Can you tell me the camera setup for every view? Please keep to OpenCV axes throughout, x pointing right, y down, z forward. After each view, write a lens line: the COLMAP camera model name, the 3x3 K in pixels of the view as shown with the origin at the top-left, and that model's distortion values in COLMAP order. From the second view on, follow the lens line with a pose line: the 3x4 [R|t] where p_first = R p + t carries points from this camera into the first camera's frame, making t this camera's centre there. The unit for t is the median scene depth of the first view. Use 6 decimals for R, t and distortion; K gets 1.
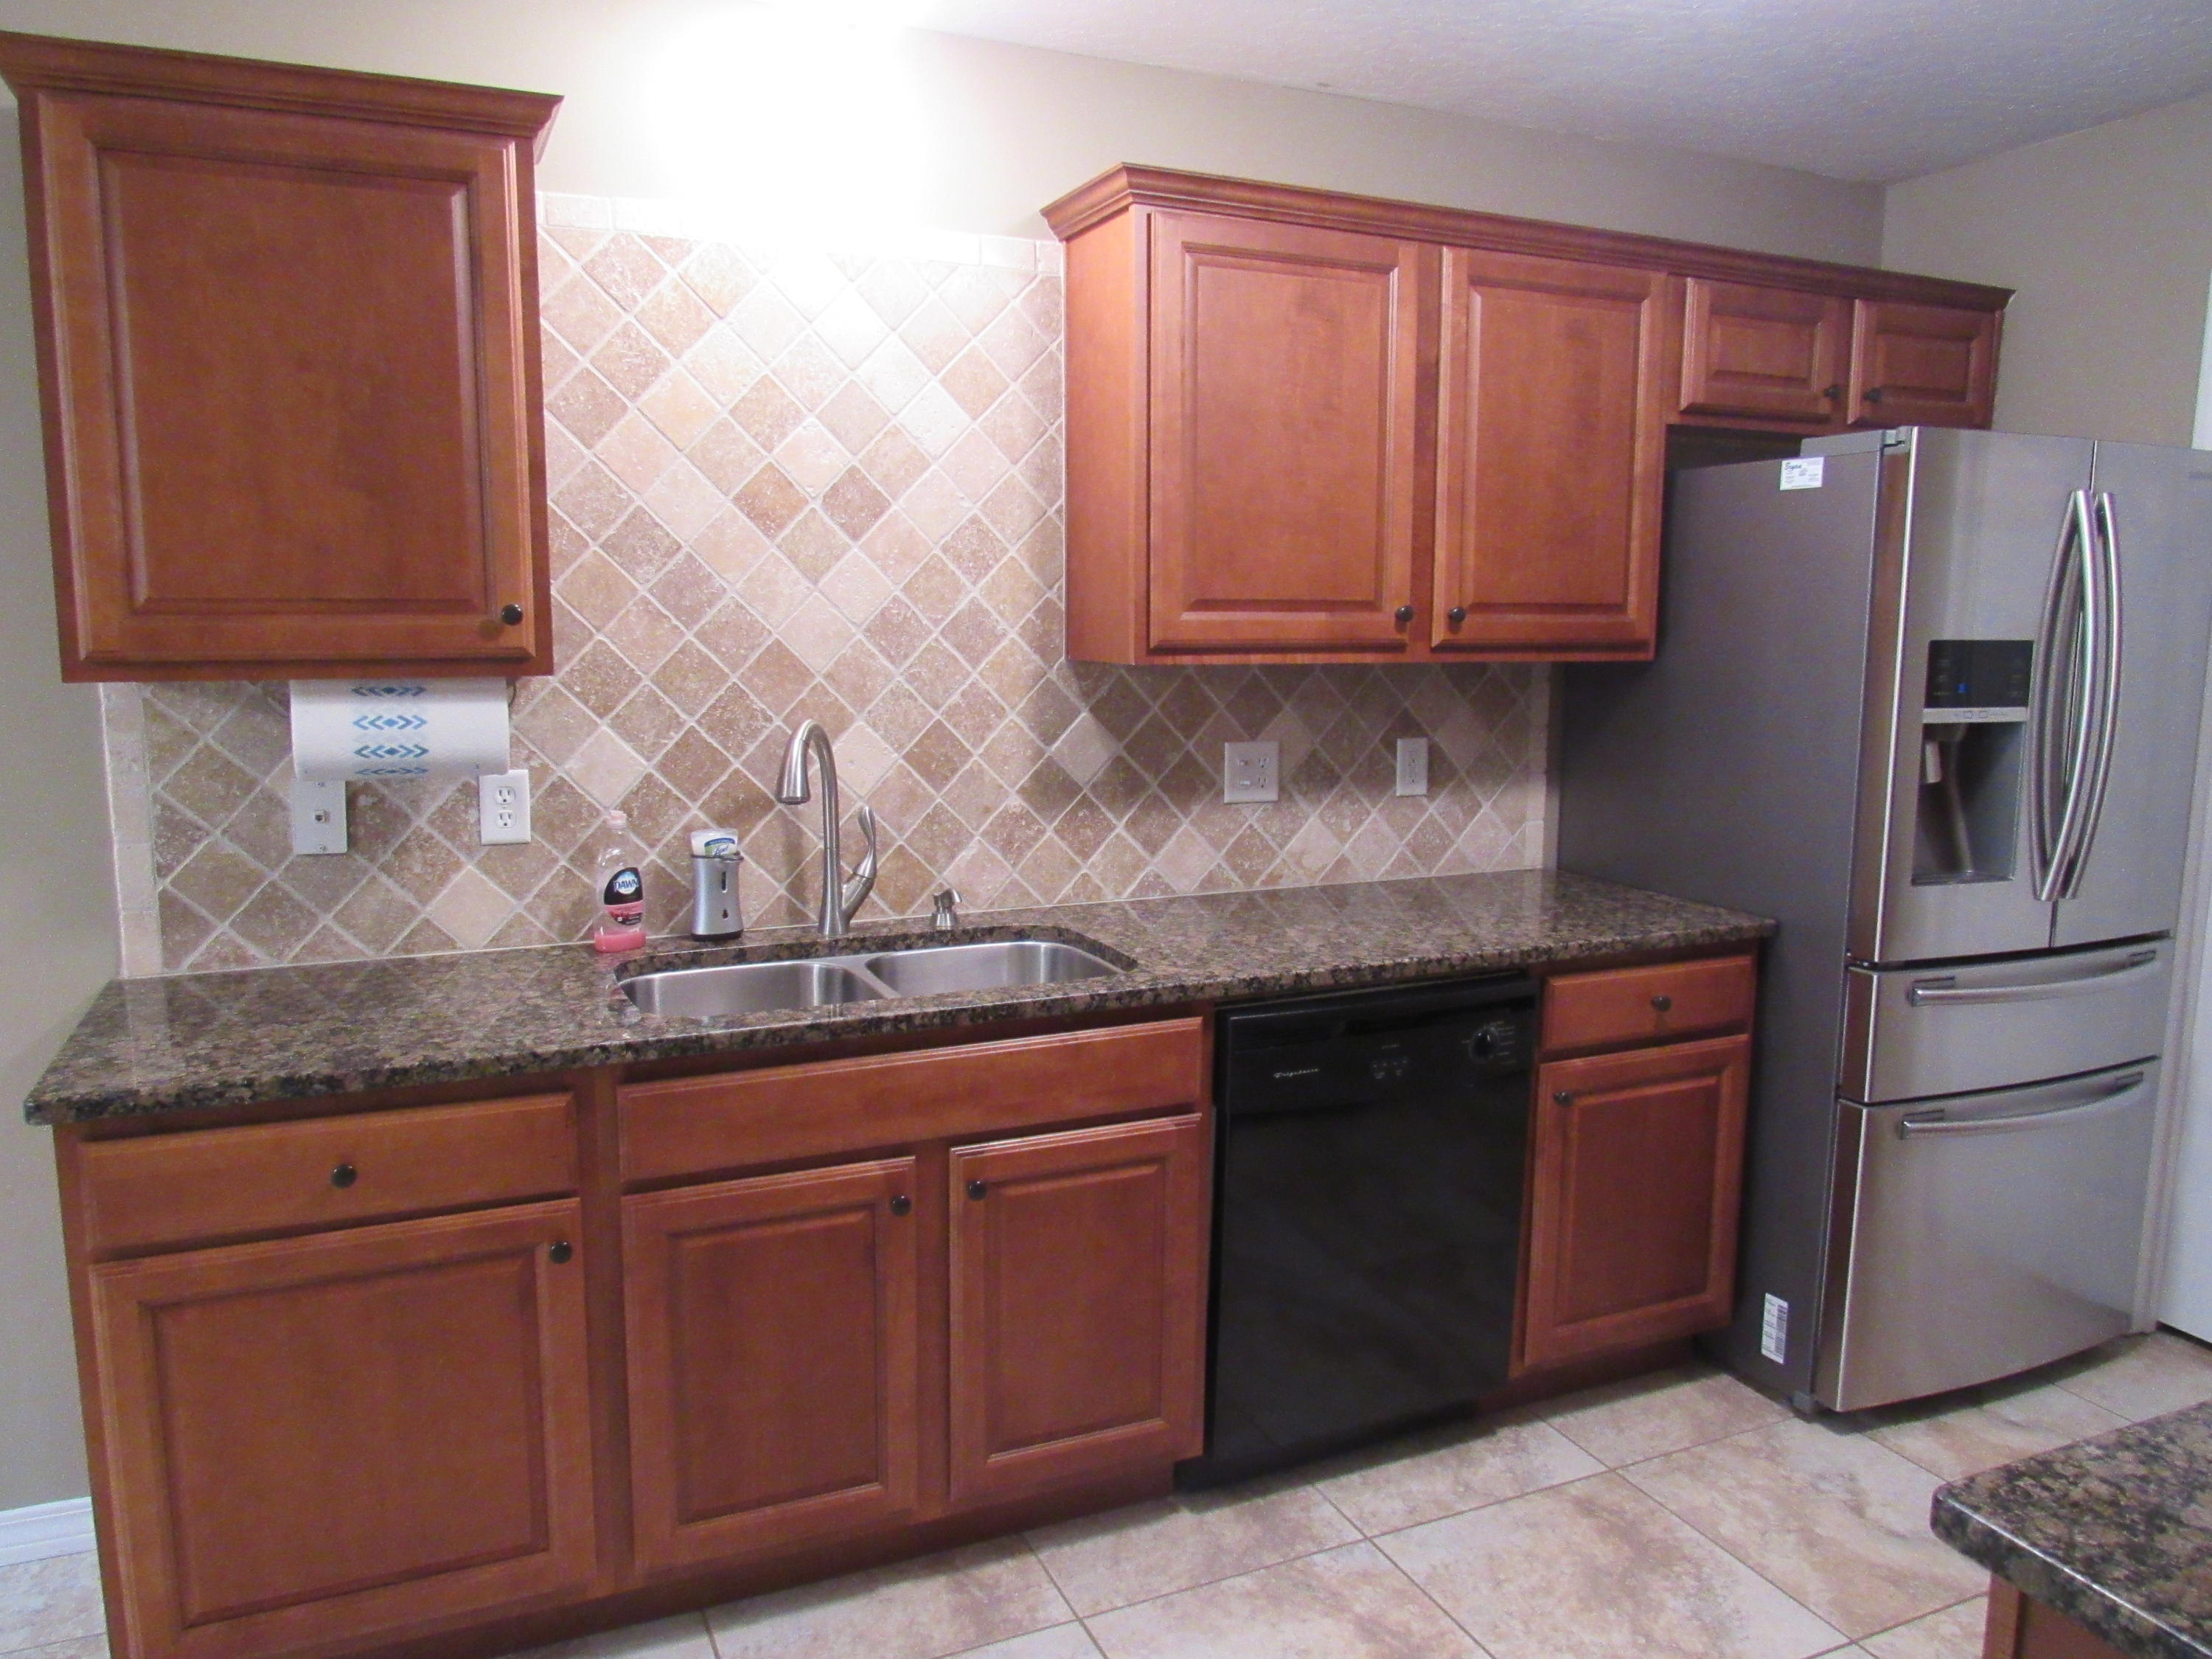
lens RADIAL K [[1621.4, 0, 1104.9], [0, 1621.4, 828.3], [0, 0, 1]] dist [-0.009528, 0.006119]
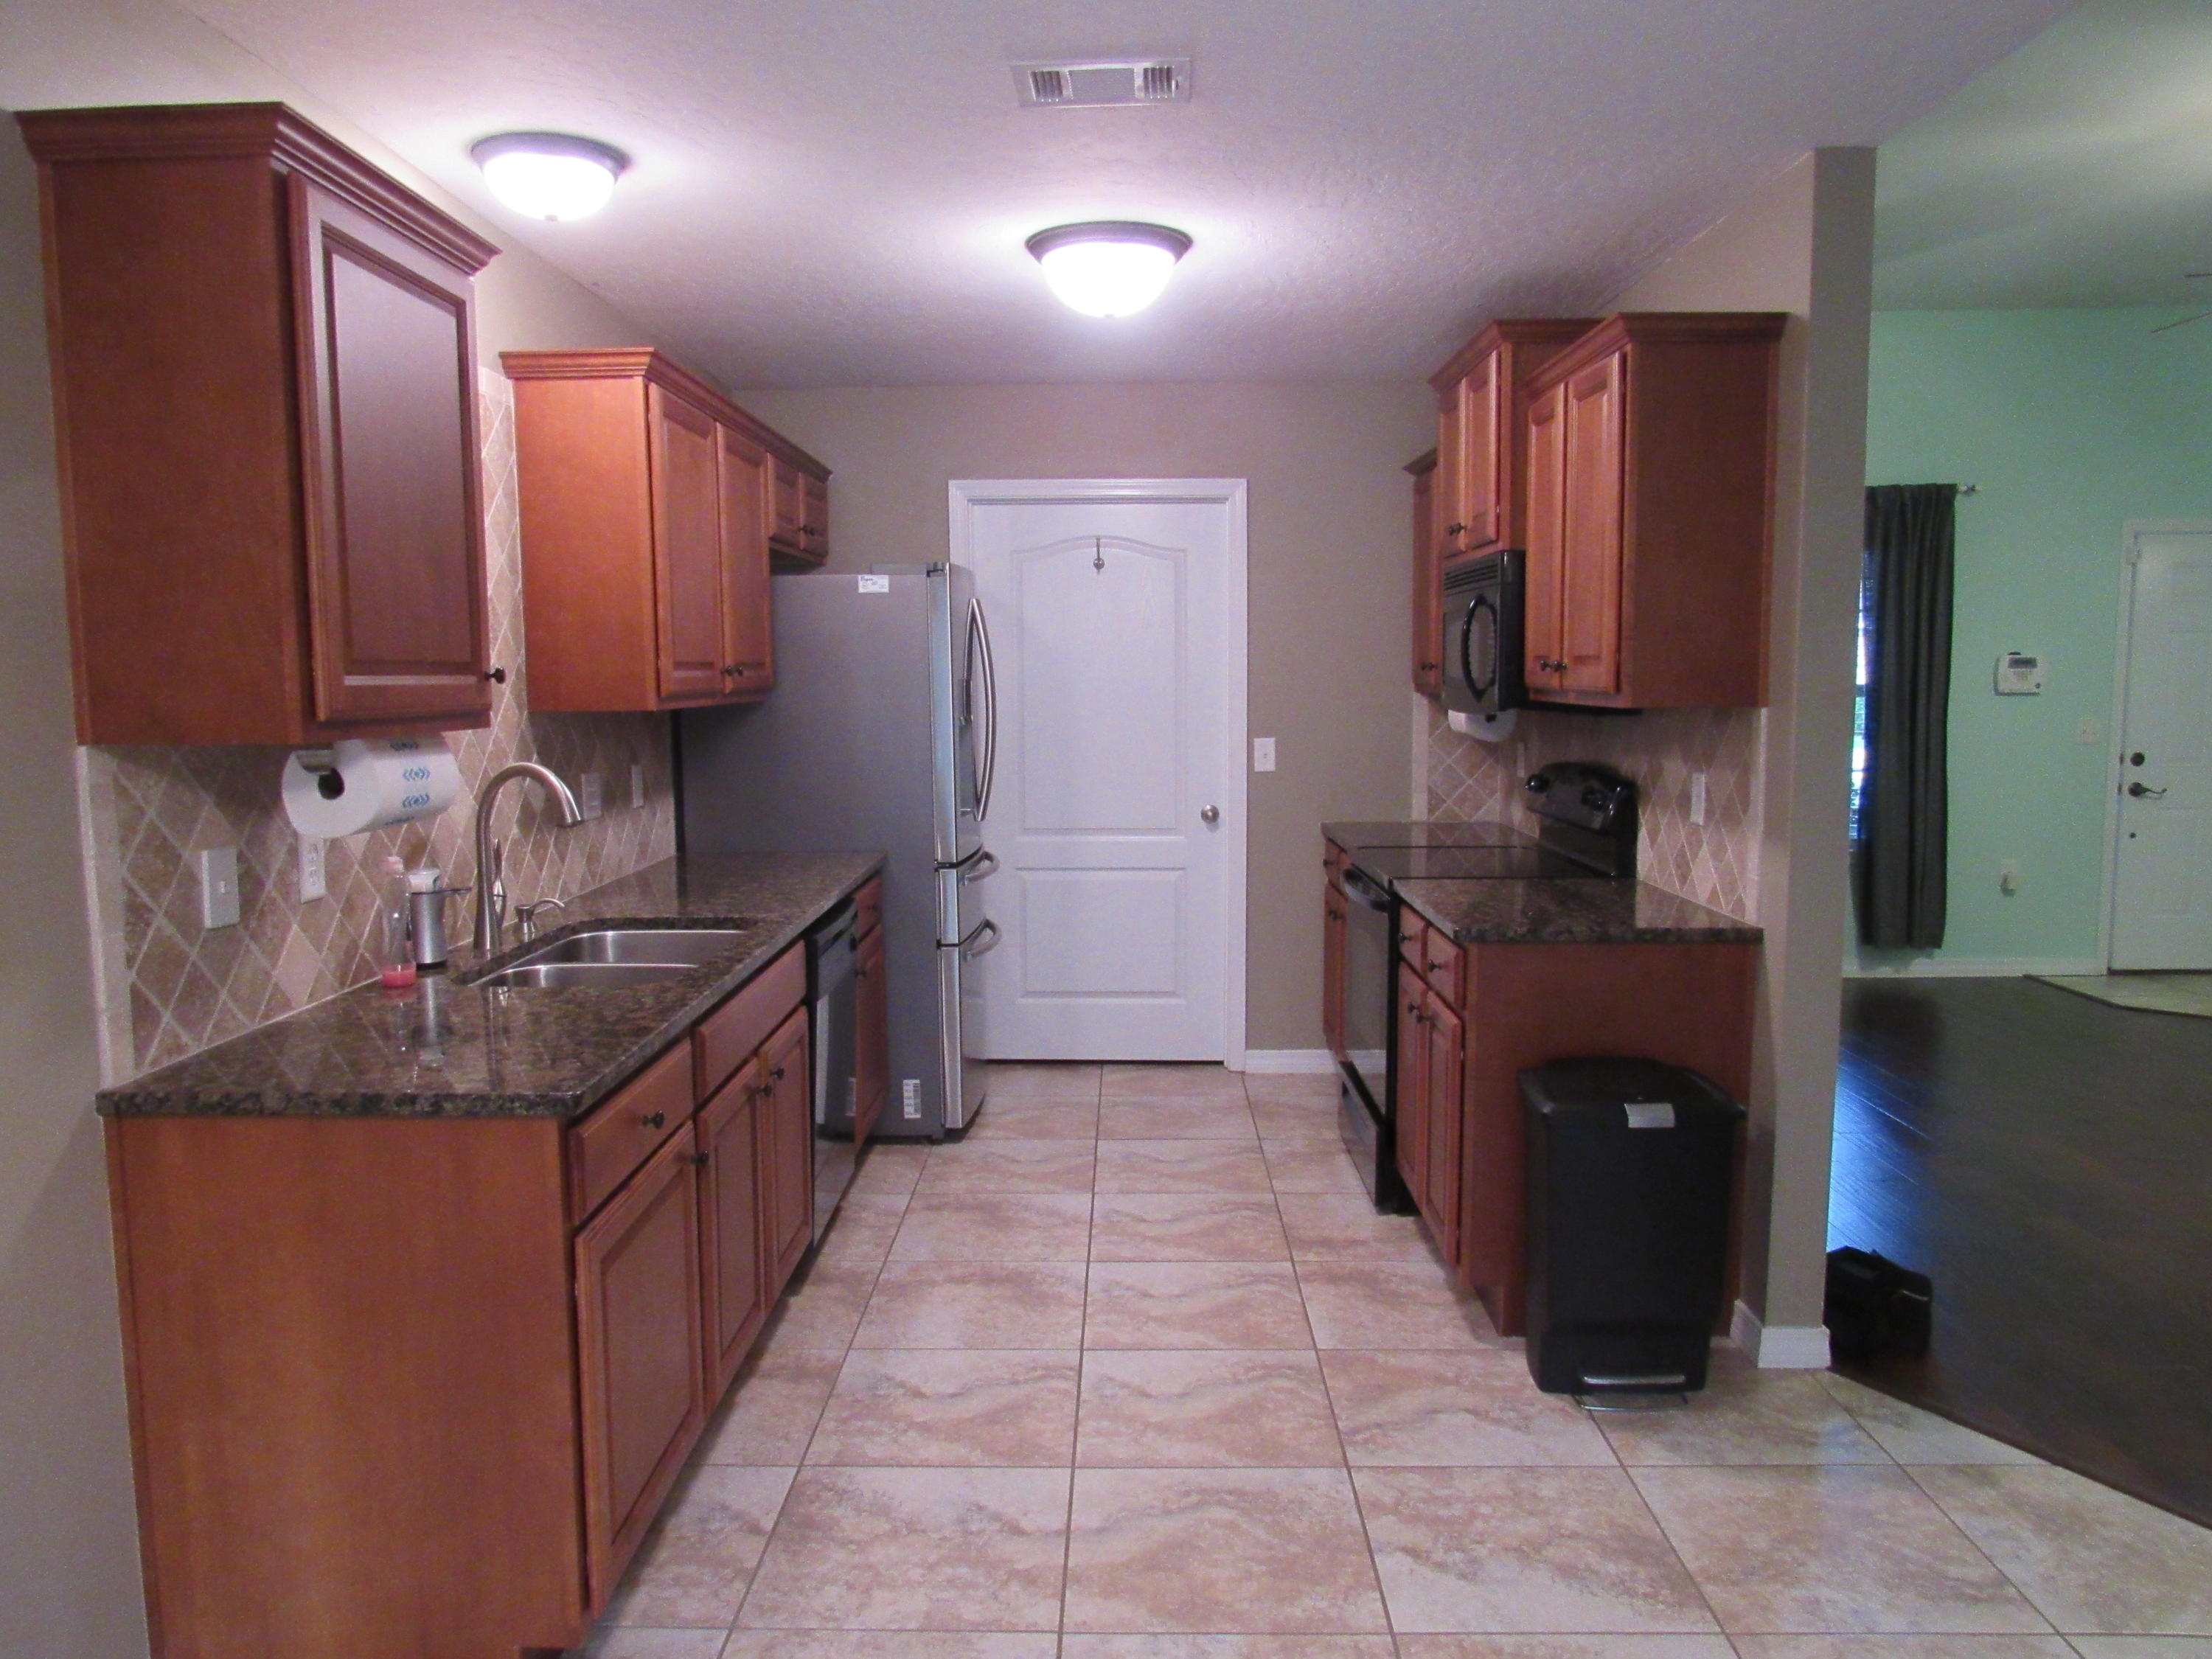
lens RADIAL K [[1621.4, 0, 1099.5], [0, 1621.4, 831.1], [0, 0, 1]] dist [-0.009528, 0.006119]
pose [[0.417801, -0.101751, 0.902823, -1.075856], [0.143641, 0.988609, 0.044946, -0.008146], [-0.897112, 0.110904, 0.427657, 0.103720]]
